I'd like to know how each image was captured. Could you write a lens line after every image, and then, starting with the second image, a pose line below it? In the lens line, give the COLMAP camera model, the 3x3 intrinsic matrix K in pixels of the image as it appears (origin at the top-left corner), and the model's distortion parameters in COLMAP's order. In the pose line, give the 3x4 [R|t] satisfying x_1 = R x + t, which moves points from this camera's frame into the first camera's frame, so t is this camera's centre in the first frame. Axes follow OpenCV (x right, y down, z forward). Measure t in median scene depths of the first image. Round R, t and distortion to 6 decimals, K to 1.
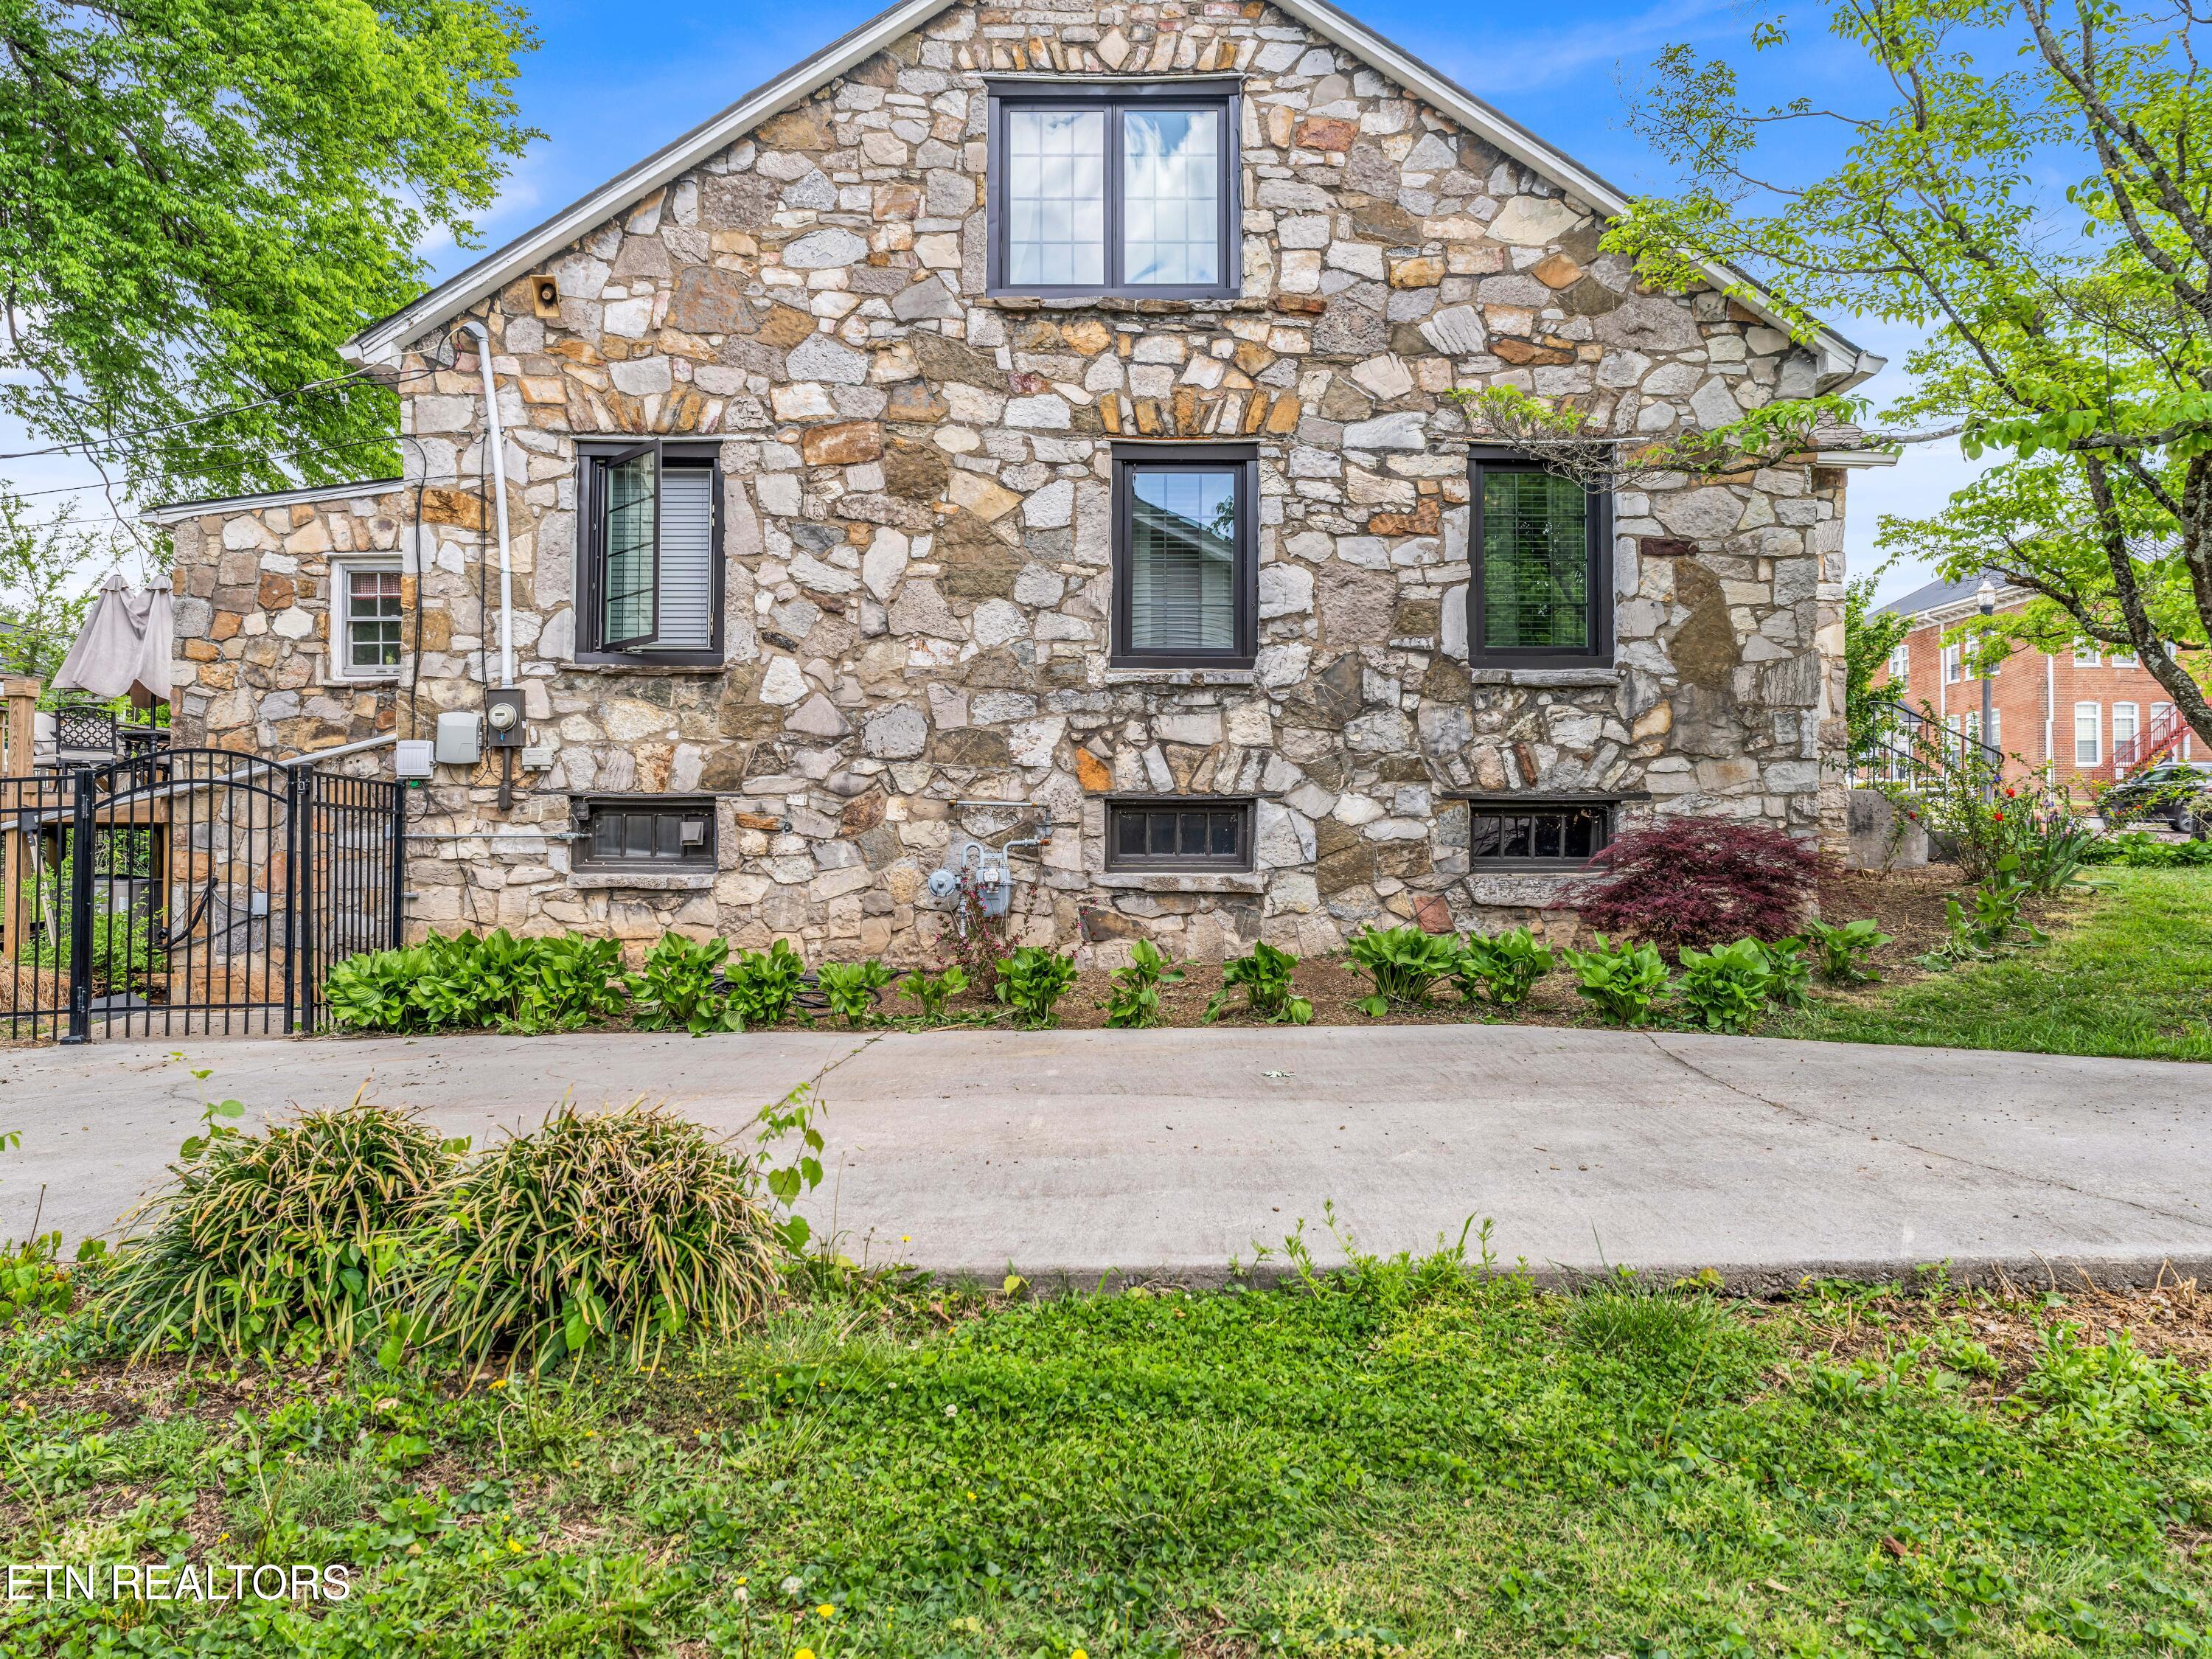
lens RADIAL K [[1608.2, 0, 1107.1], [0, 1608.2, 836.4], [0, 0, 1]] dist [0.009545, 0.000545]
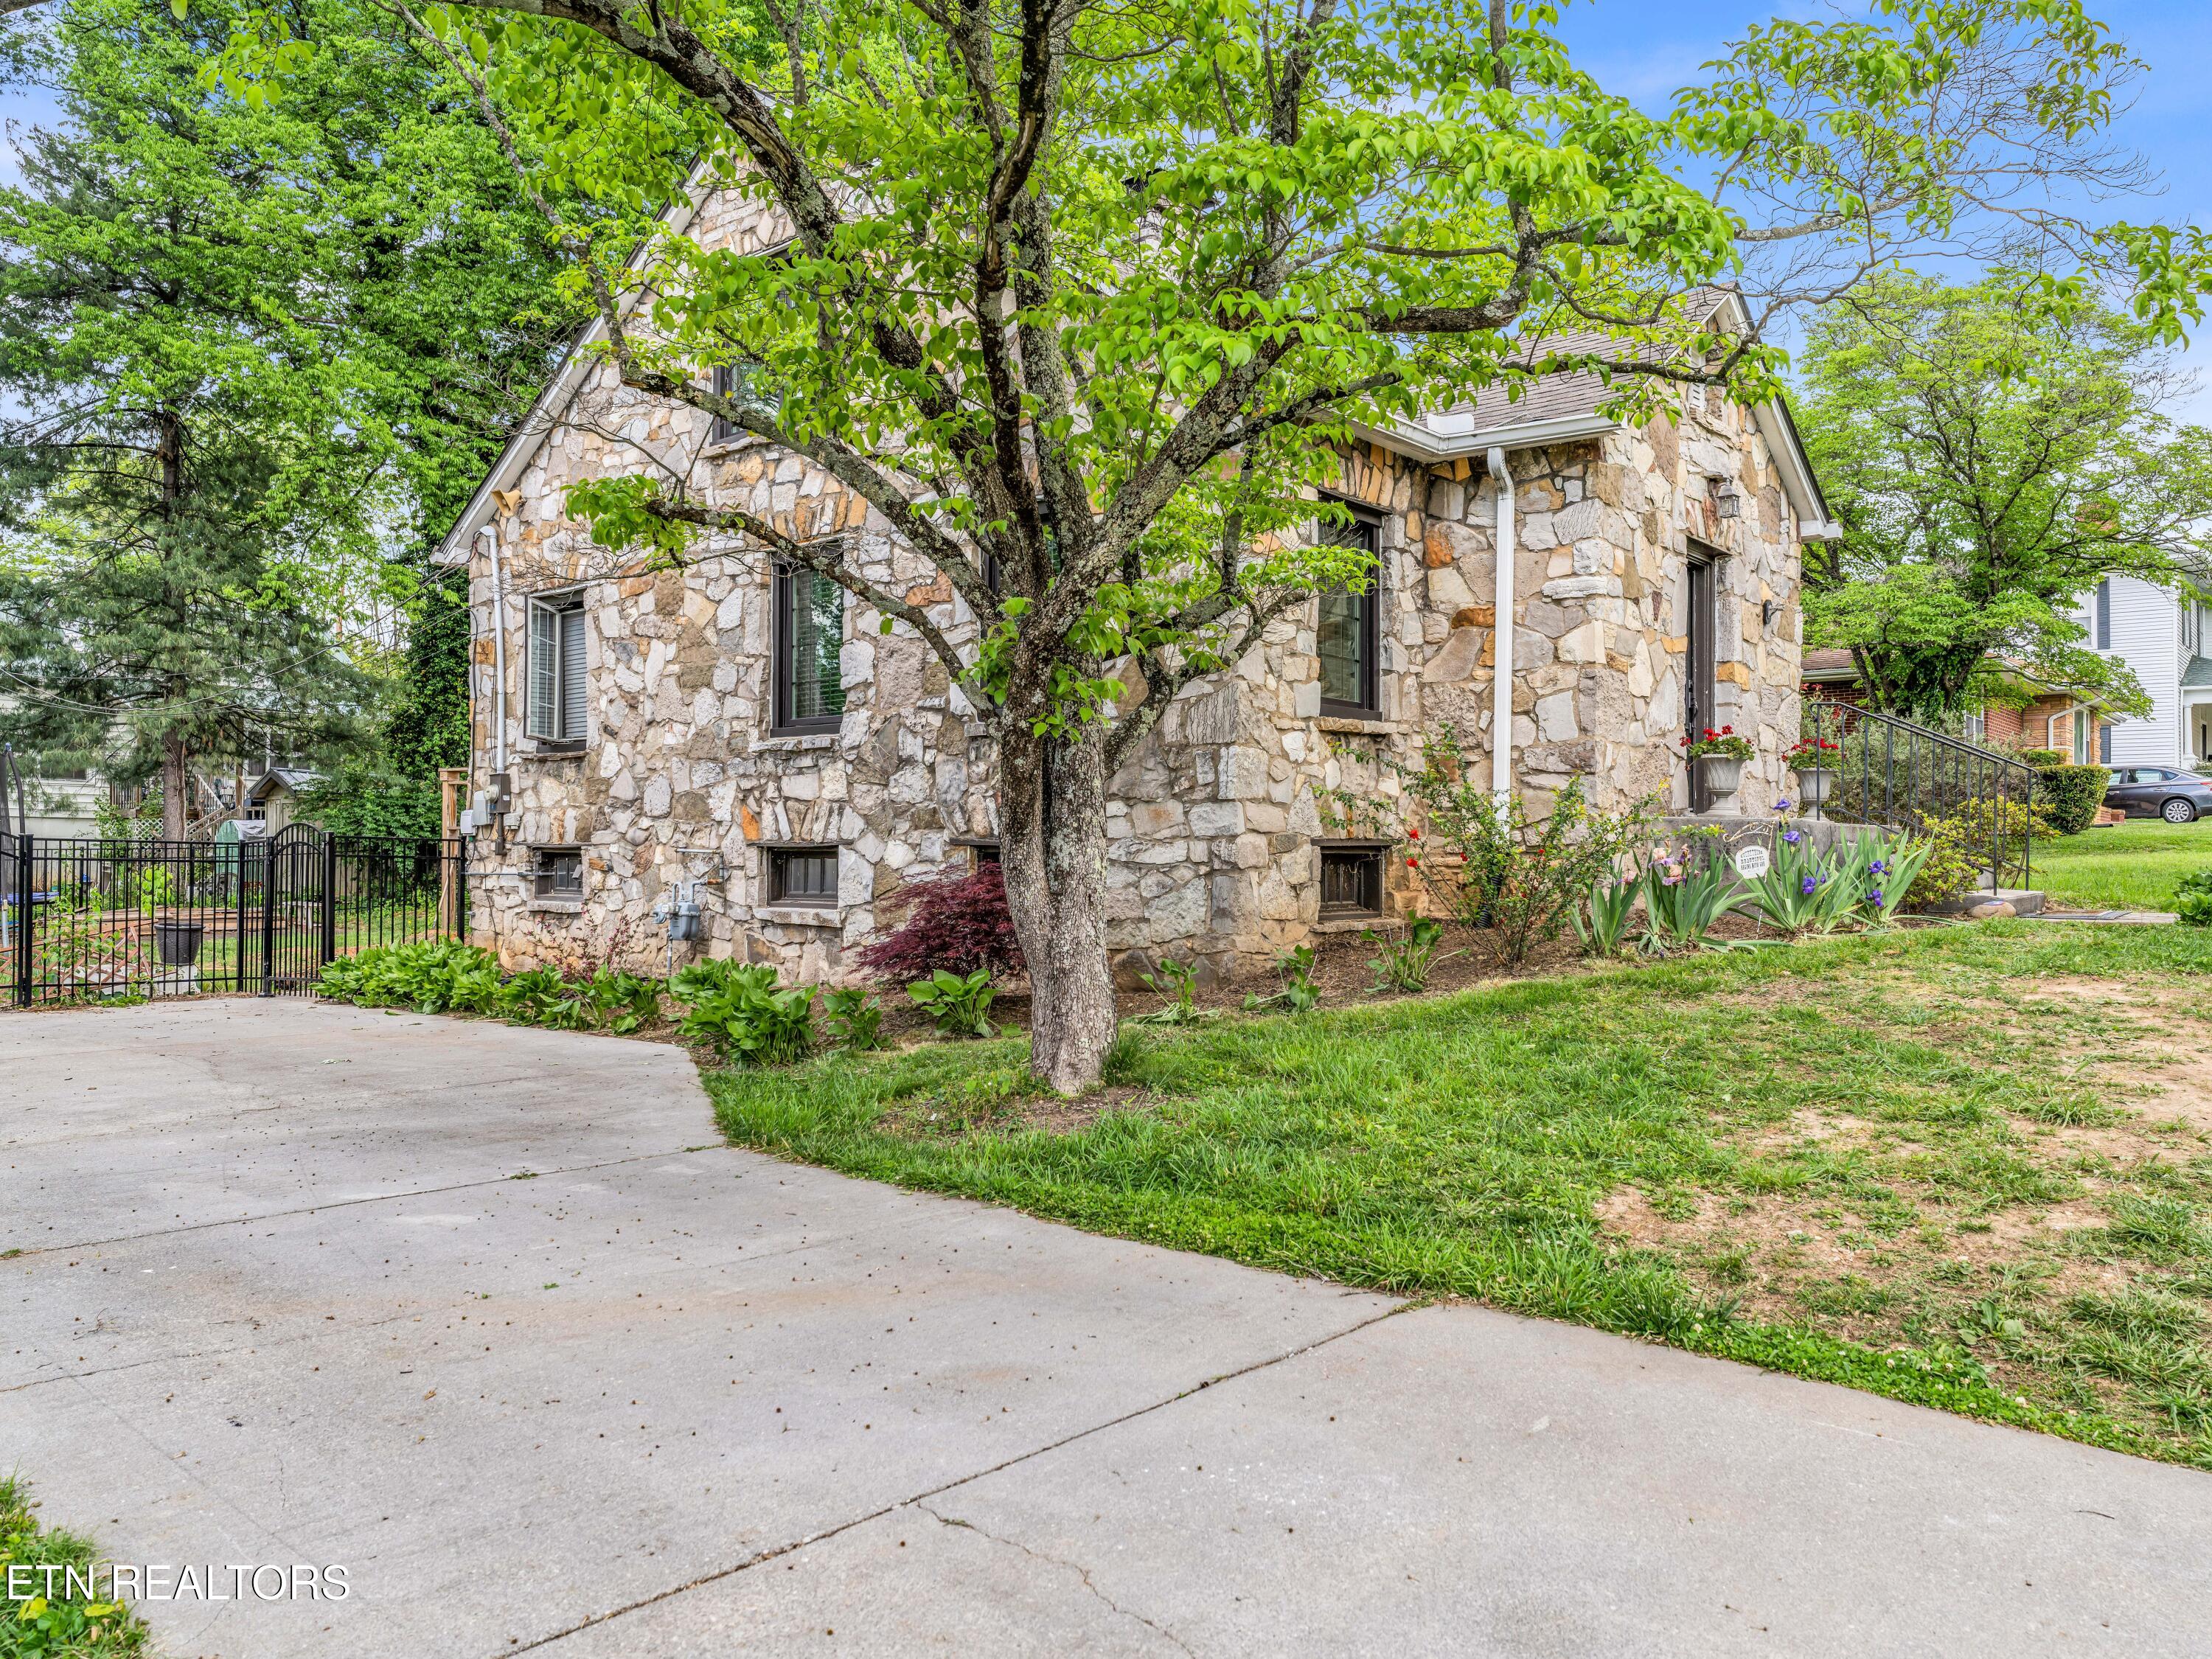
lens RADIAL K [[1466.5, 0, 1107.2], [0, 1466.5, 832.7], [0, 0, 1]] dist [0.003111, 0.000917]
pose [[0.794419, -0.012362, -0.607244, 0.883994], [0.016072, 0.999871, 0.000672, -0.030240], [0.607157, -0.010294, 0.794515, 0.277490]]
